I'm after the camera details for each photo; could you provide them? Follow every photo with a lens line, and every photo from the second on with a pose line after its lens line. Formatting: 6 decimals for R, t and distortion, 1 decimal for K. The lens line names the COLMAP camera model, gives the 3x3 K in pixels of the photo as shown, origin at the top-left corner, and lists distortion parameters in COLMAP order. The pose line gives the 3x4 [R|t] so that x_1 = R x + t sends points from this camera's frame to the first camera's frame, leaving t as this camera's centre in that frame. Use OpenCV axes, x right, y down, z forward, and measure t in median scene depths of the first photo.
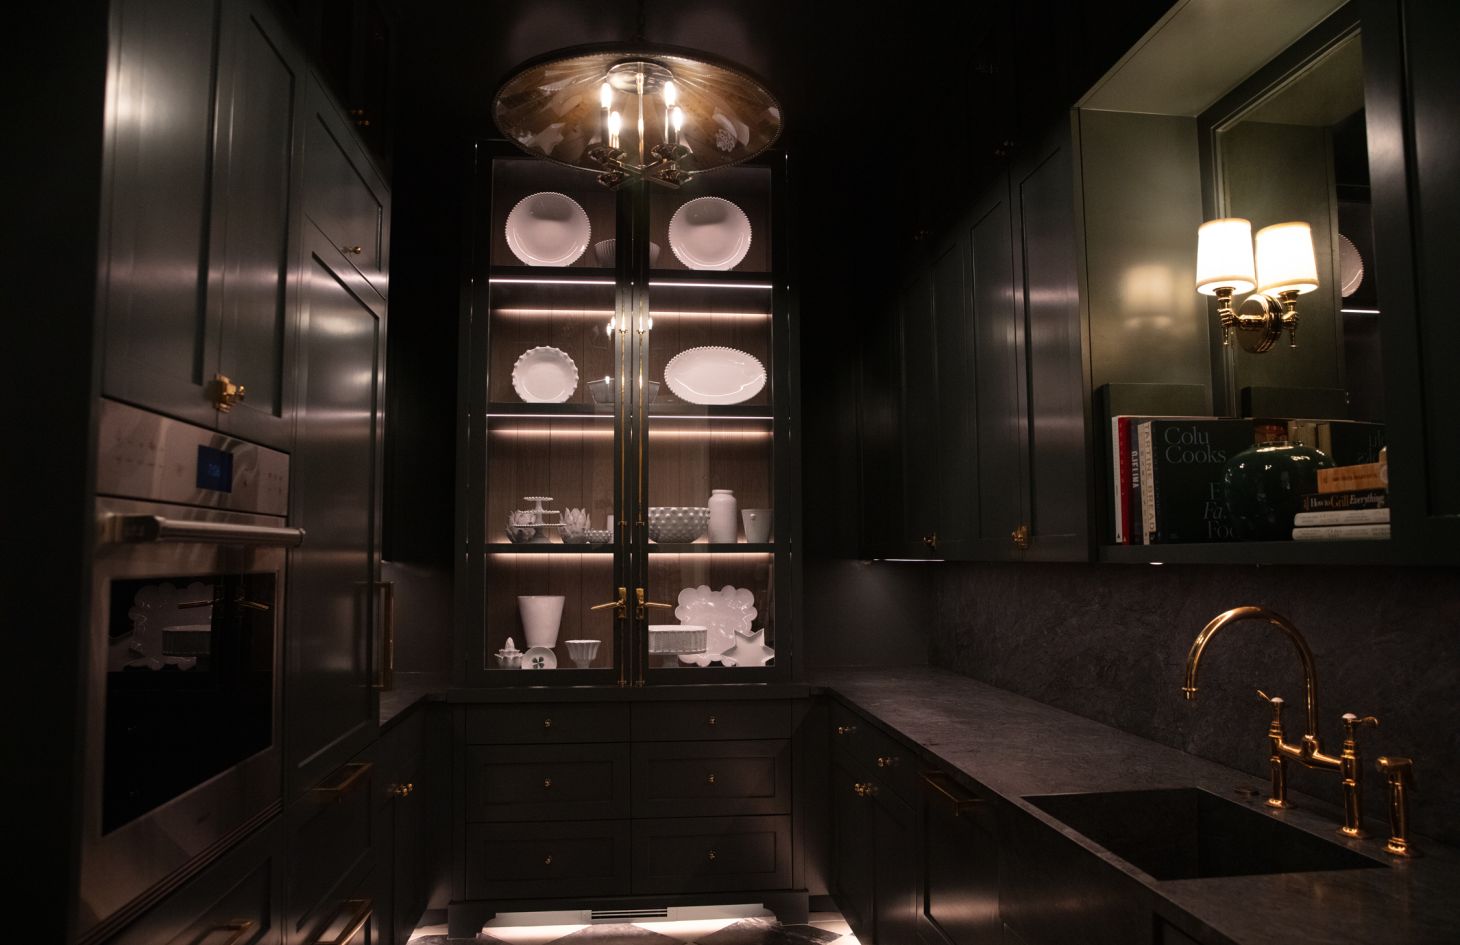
lens RADIAL K [[1007.9, 0, 730.9], [0, 1007.9, 482.5], [0, 0, 1]] dist [-0.101172, 0.077723]
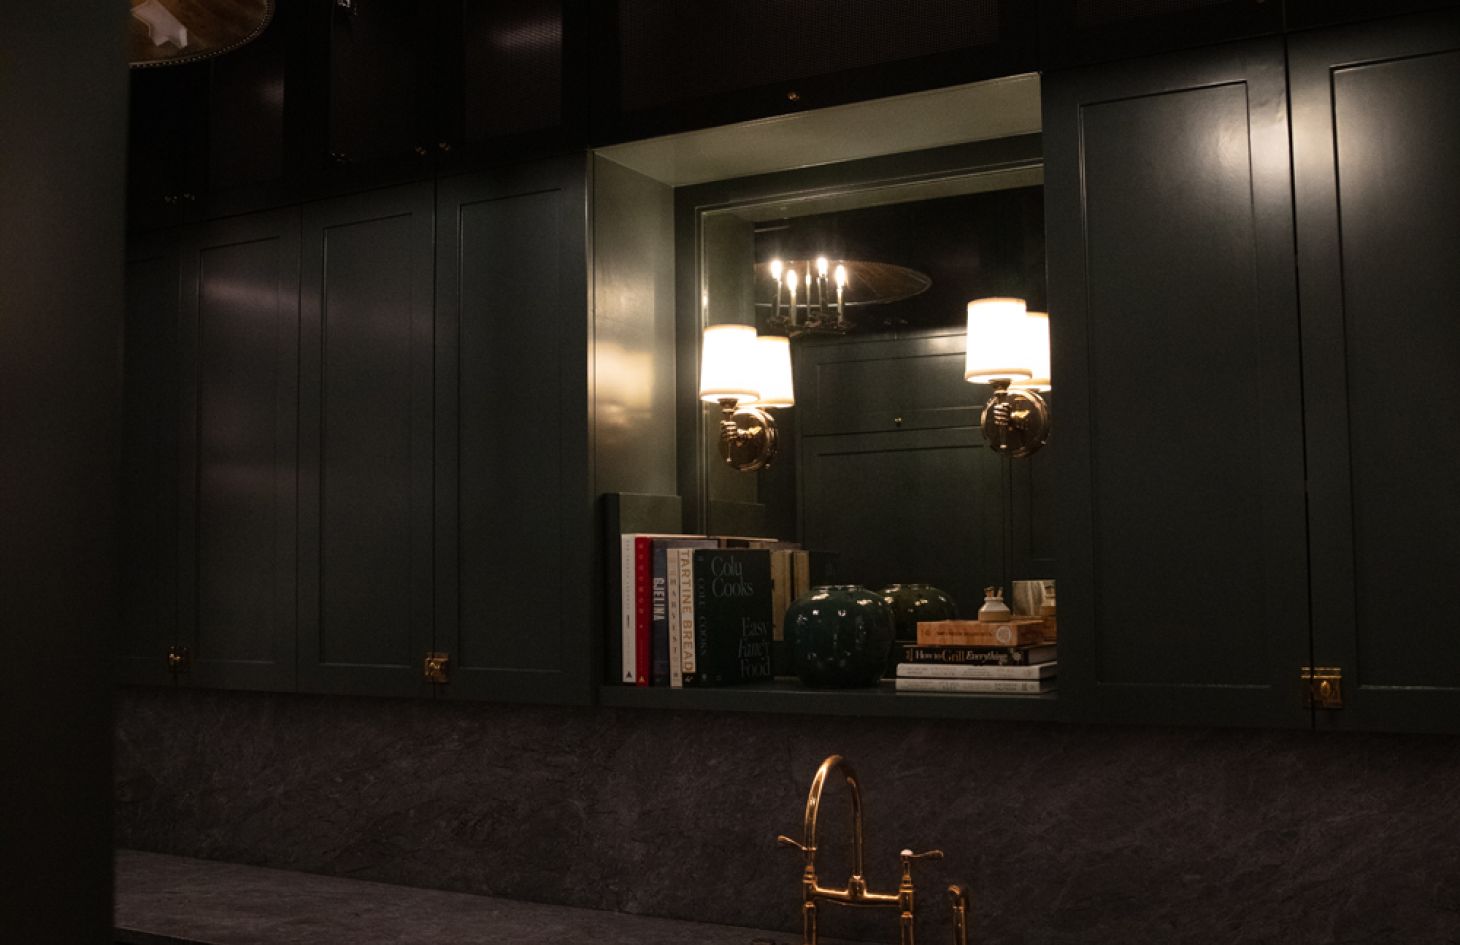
lens RADIAL K [[1509.4, 0, 732.9], [0, 1509.4, 468.6], [0, 0, 1]] dist [-0.094416, 0.000000]
pose [[0.555367, 0.051816, 0.829989, -0.677793], [-0.052232, 0.998260, -0.027371, -0.097141], [-0.829963, -0.028151, 0.557107, 0.220424]]
